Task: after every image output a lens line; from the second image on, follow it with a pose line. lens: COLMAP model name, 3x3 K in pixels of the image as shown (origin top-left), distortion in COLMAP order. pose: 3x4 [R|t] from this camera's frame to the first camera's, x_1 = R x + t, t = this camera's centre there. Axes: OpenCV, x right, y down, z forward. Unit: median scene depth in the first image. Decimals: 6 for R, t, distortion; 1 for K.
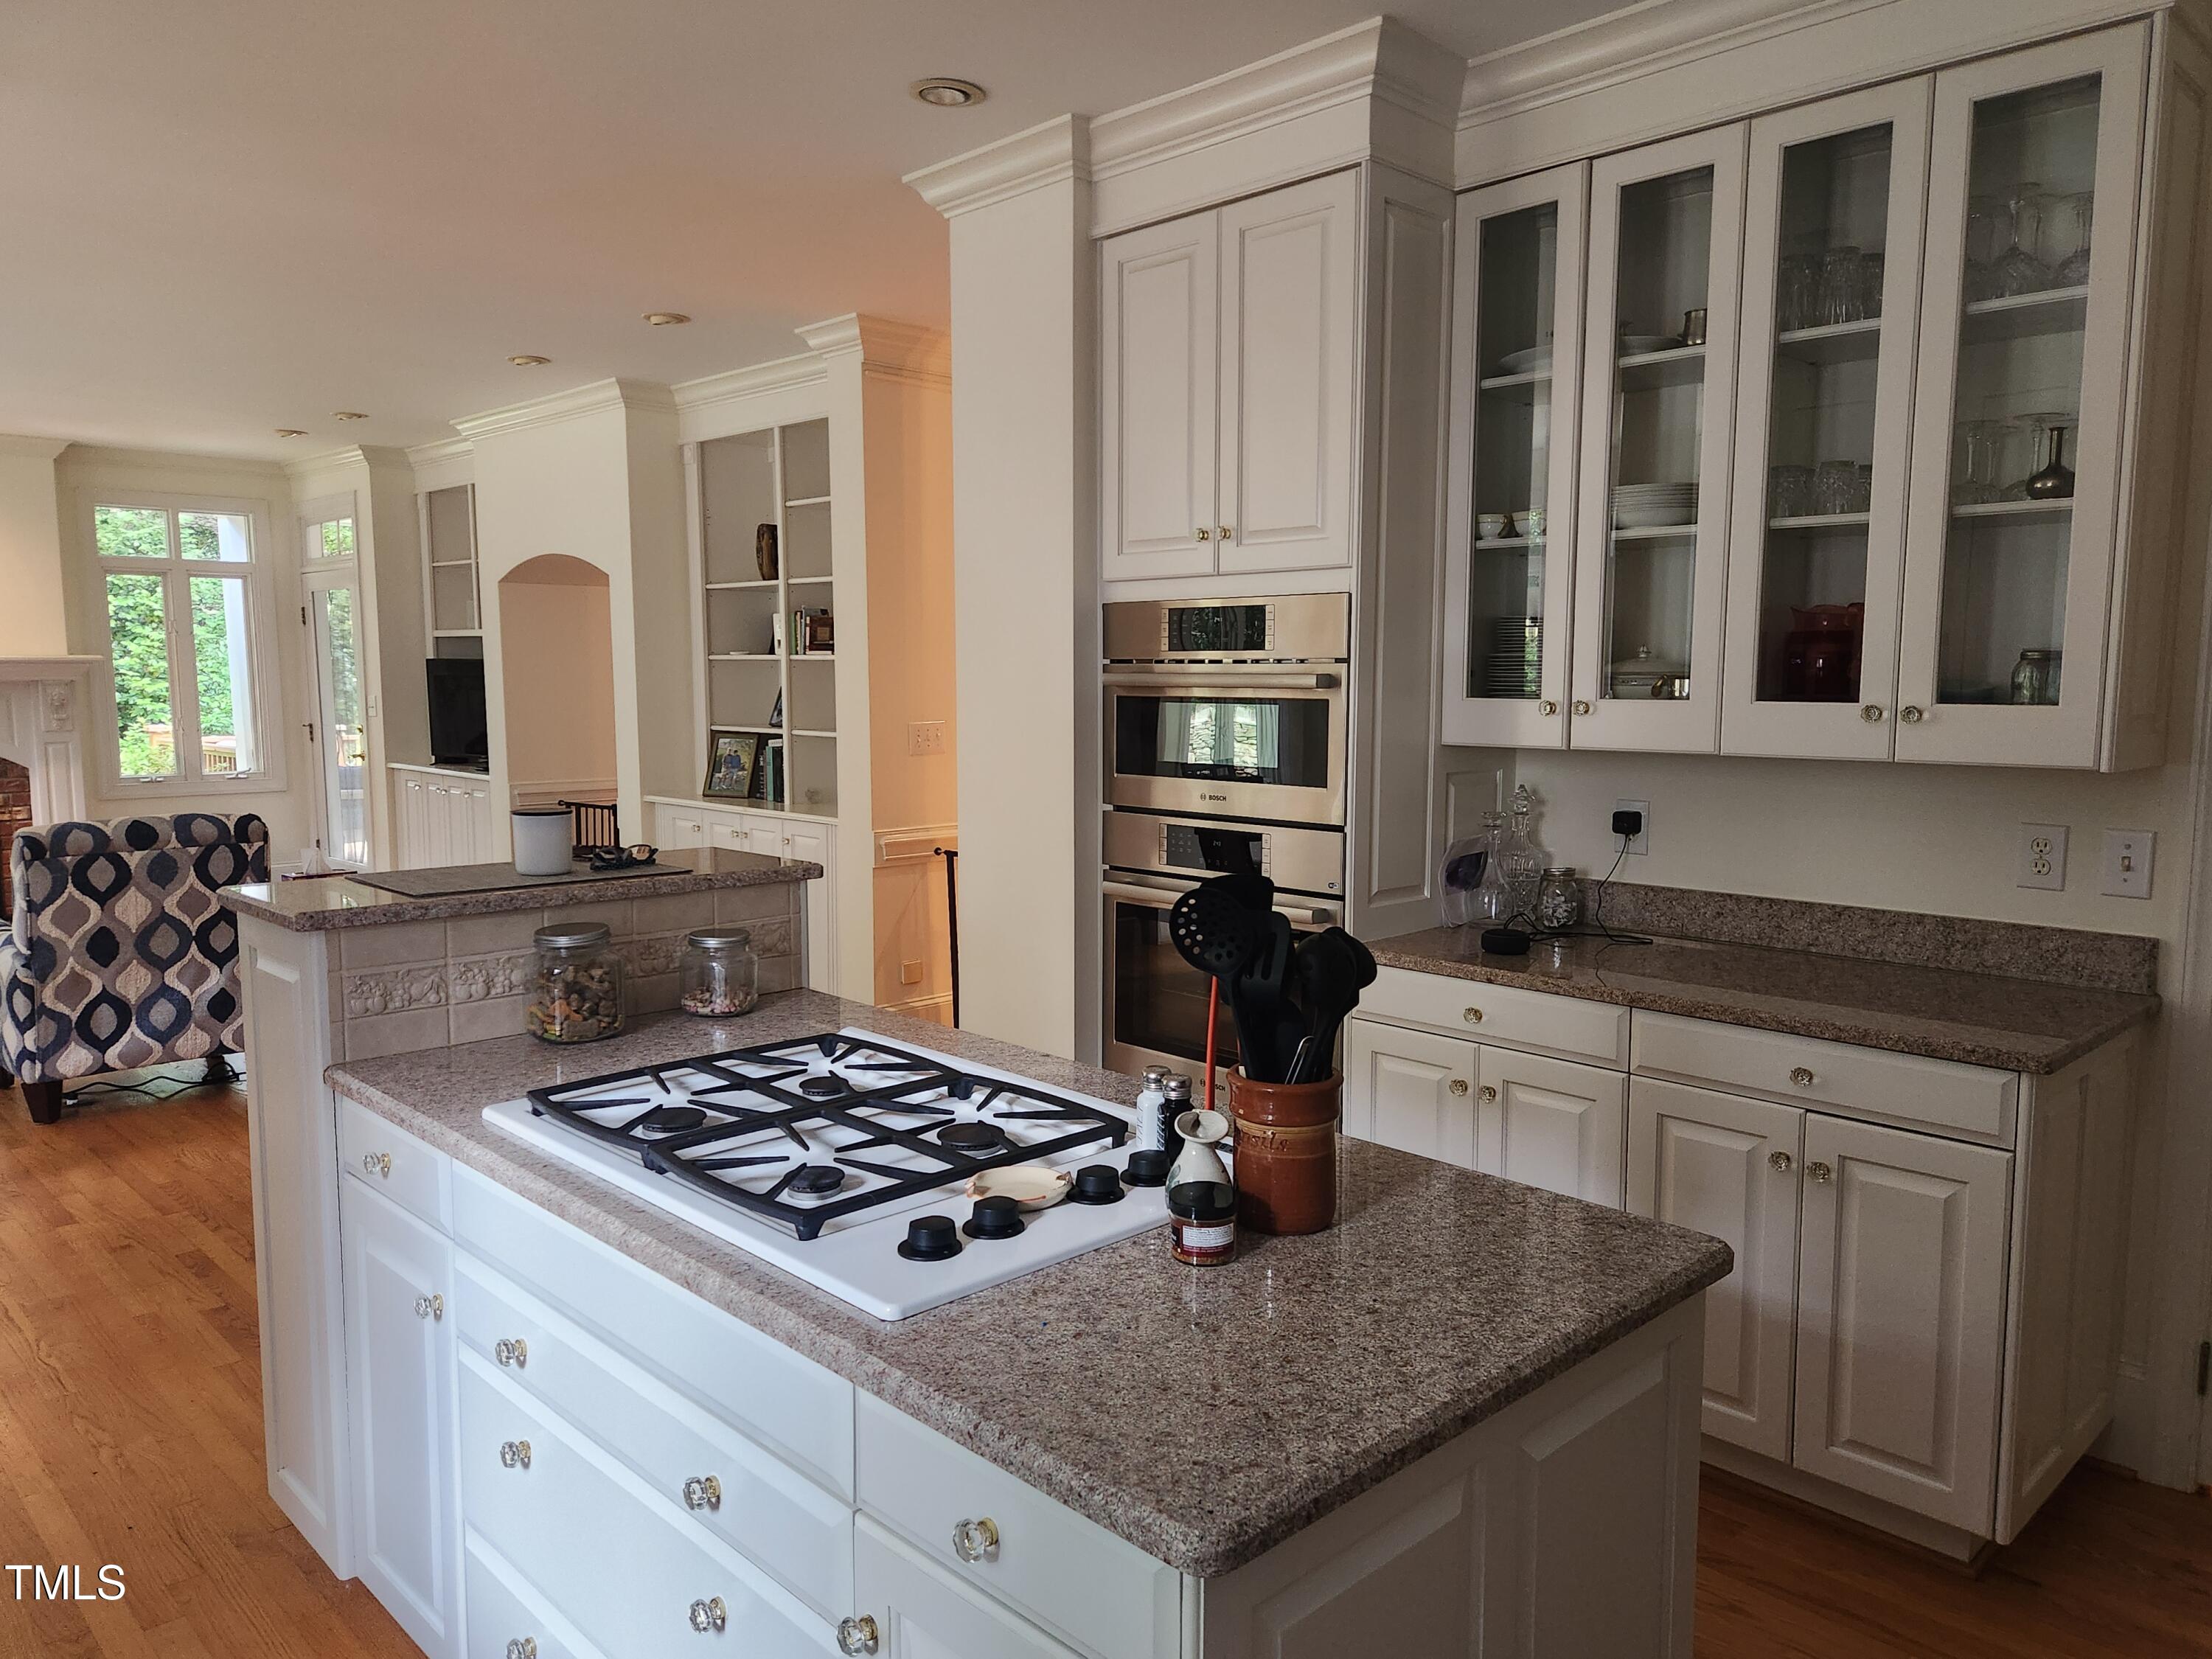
lens RADIAL K [[1540.2, 0, 1124.1], [0, 1540.2, 850.1], [0, 0, 1]] dist [0.071702, -0.056391]
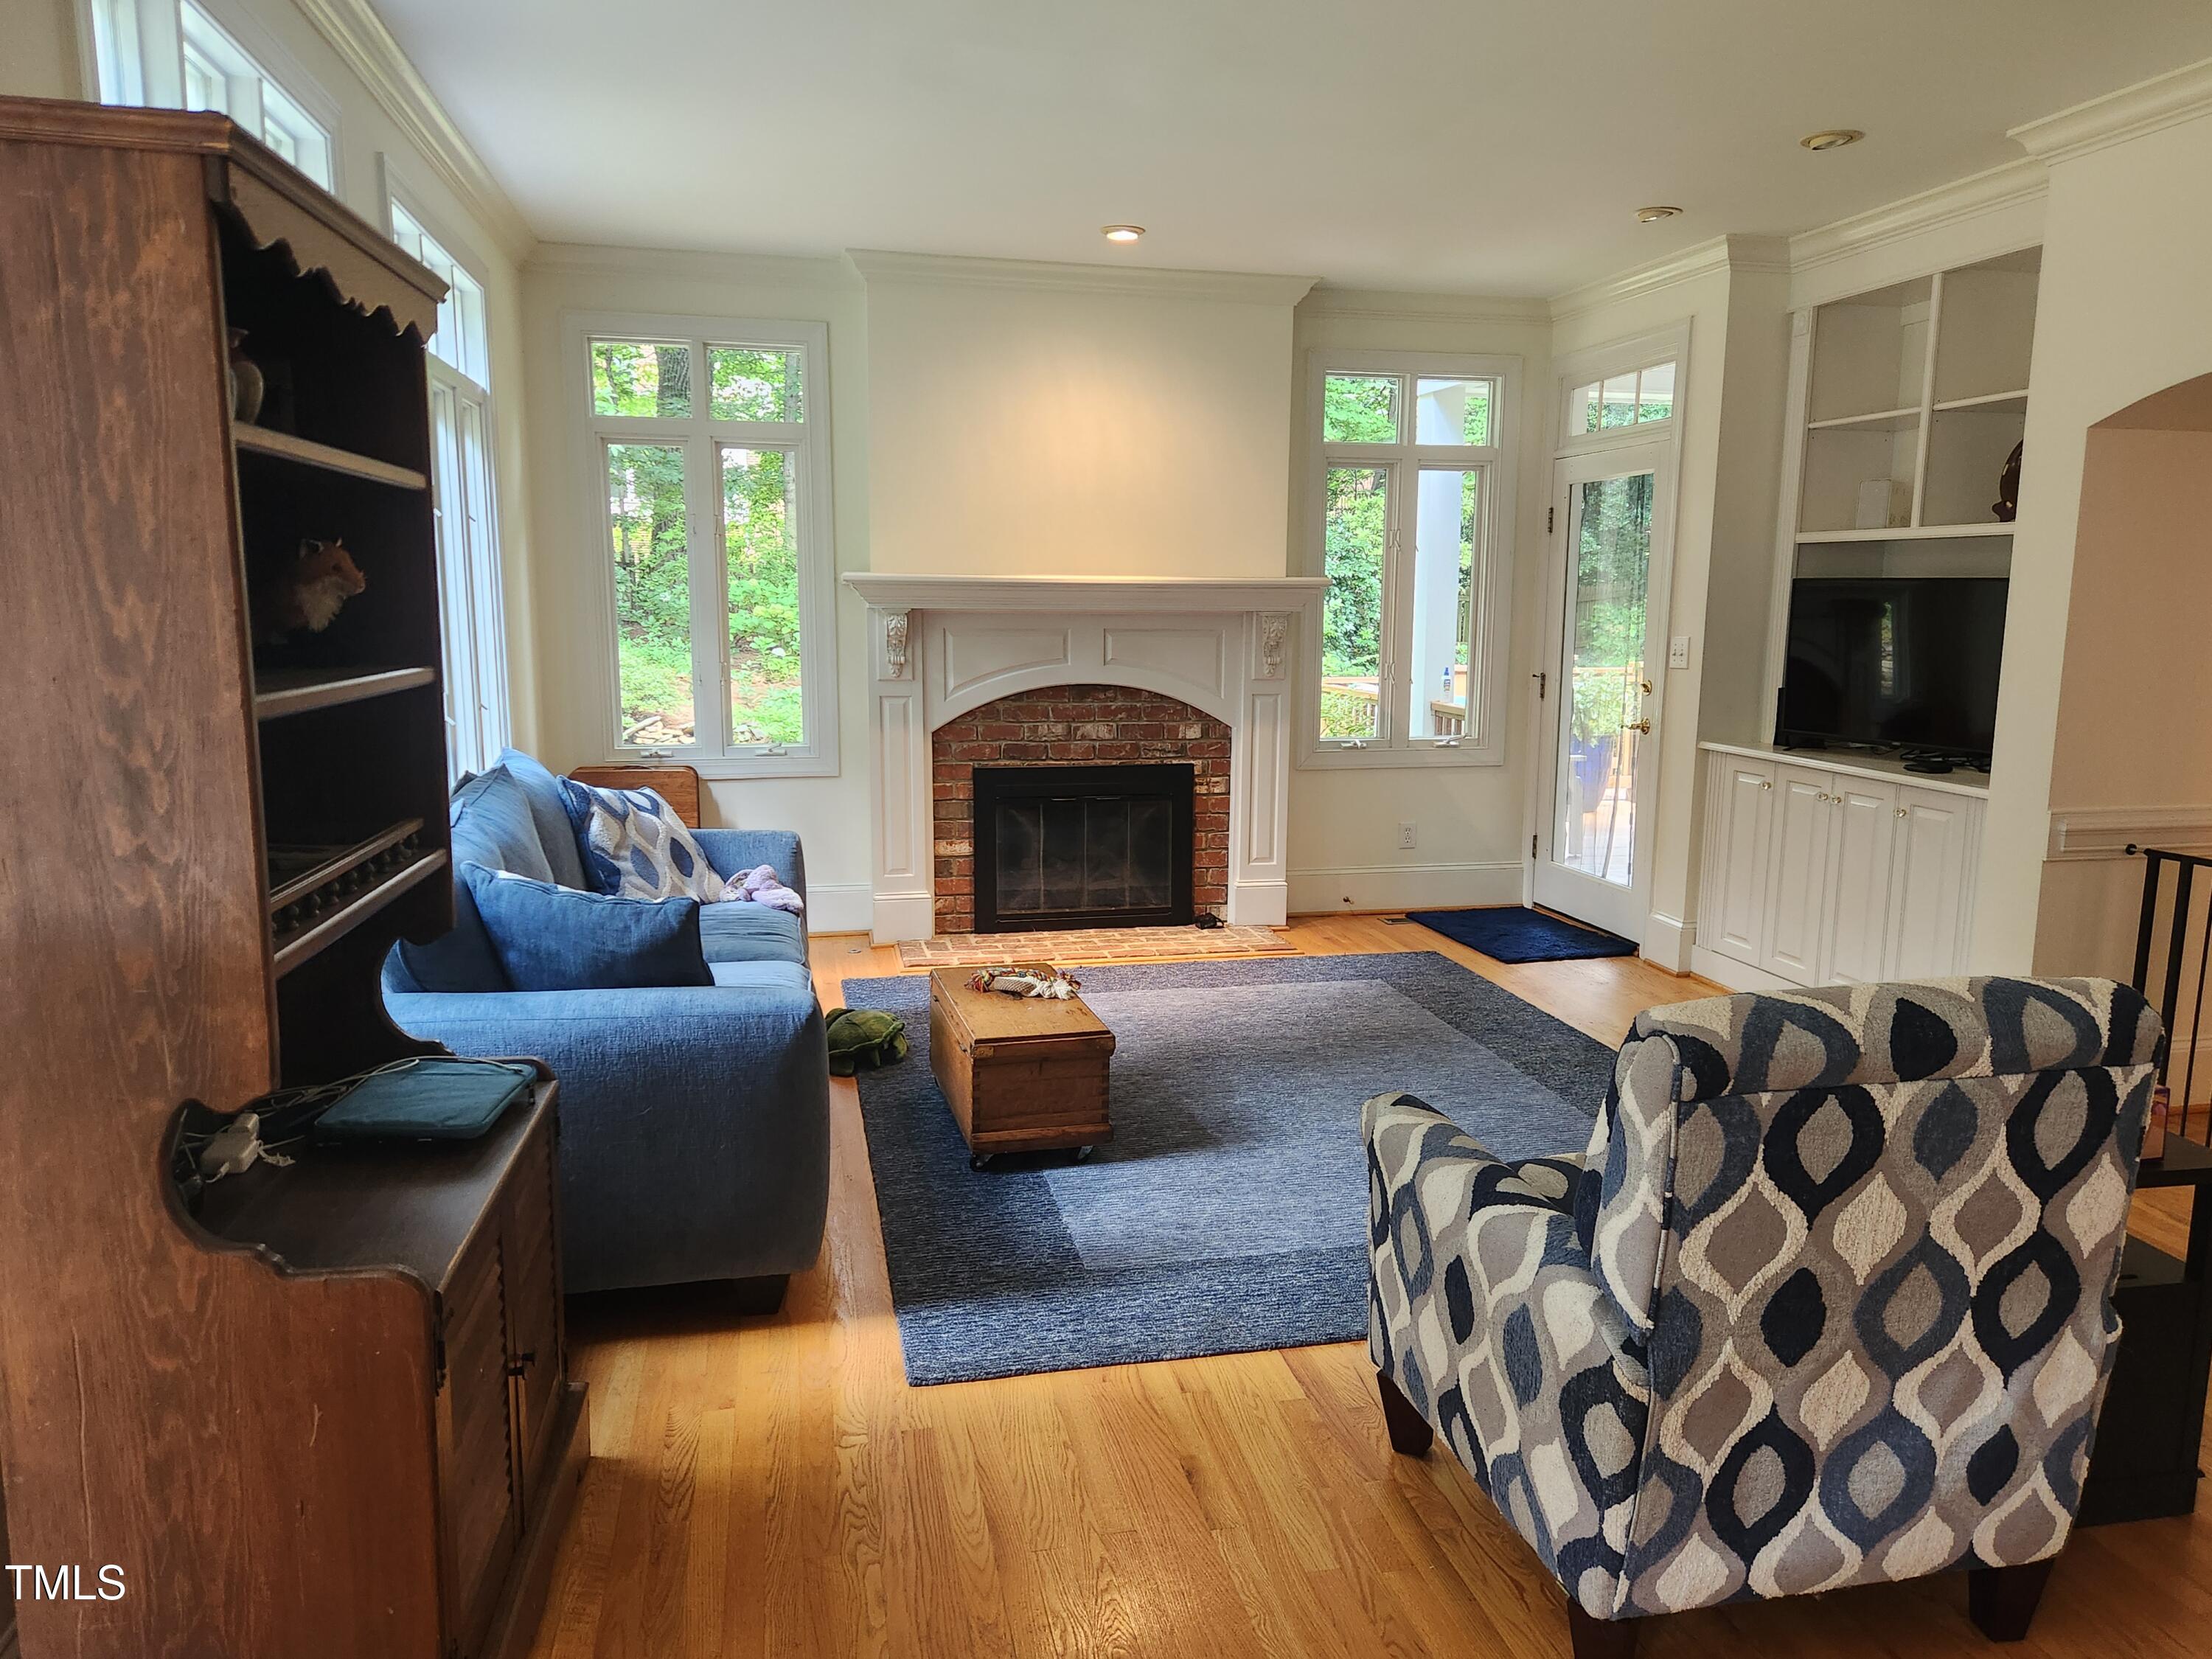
lens RADIAL K [[1540.2, 0, 1101.3], [0, 1540.2, 819.8], [0, 0, 1]] dist [0.071702, -0.056391]
pose [[0.839904, 0.082638, -0.536407, -0.584638], [-0.067520, 0.996572, 0.047809, -0.065941], [0.538519, -0.003936, 0.842604, 0.572584]]
